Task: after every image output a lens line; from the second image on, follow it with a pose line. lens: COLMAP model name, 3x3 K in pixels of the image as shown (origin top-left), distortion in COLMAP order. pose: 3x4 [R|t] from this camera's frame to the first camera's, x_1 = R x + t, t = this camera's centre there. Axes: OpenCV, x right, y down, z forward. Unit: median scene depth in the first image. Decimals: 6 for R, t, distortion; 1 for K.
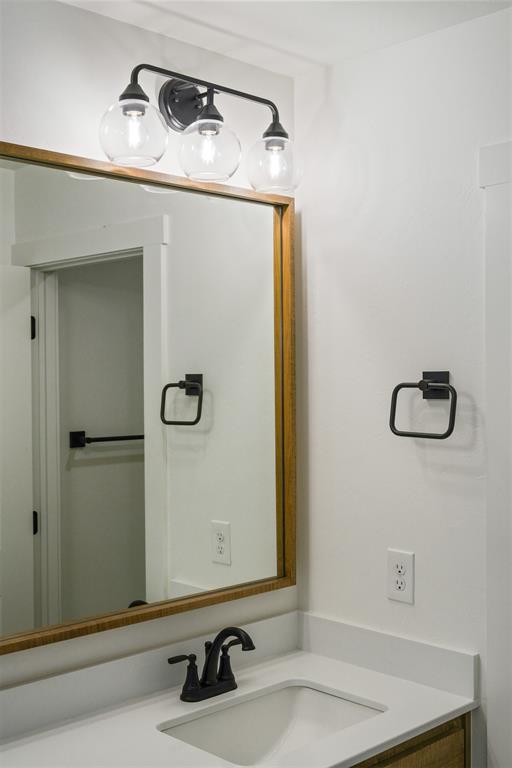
lens RADIAL K [[912.3, 0, 254.7], [0, 912.3, 383.6], [0, 0, 1]] dist [0.020530, 0.000000]
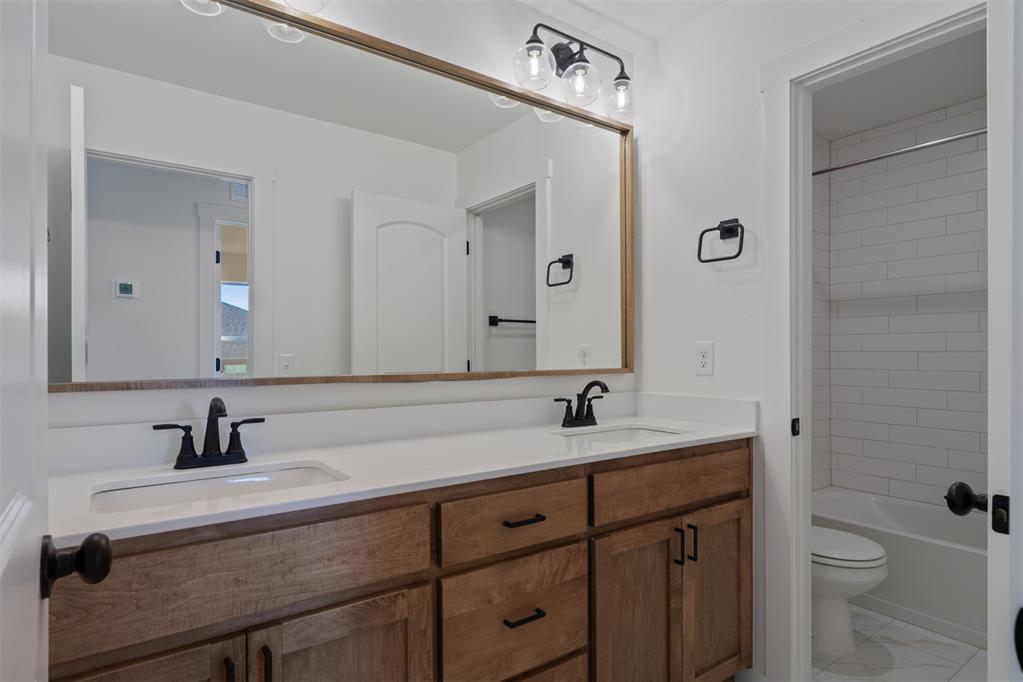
lens RADIAL K [[564.4, 0, 514.3], [0, 564.4, 349.1], [0, 0, 1]] dist [0.003500, 0.000537]
pose [[0.989594, 0.002177, -0.143869, -0.019922], [-0.003595, 0.999947, -0.009598, 0.203243], [0.143840, 0.010015, 0.989550, 0.013458]]
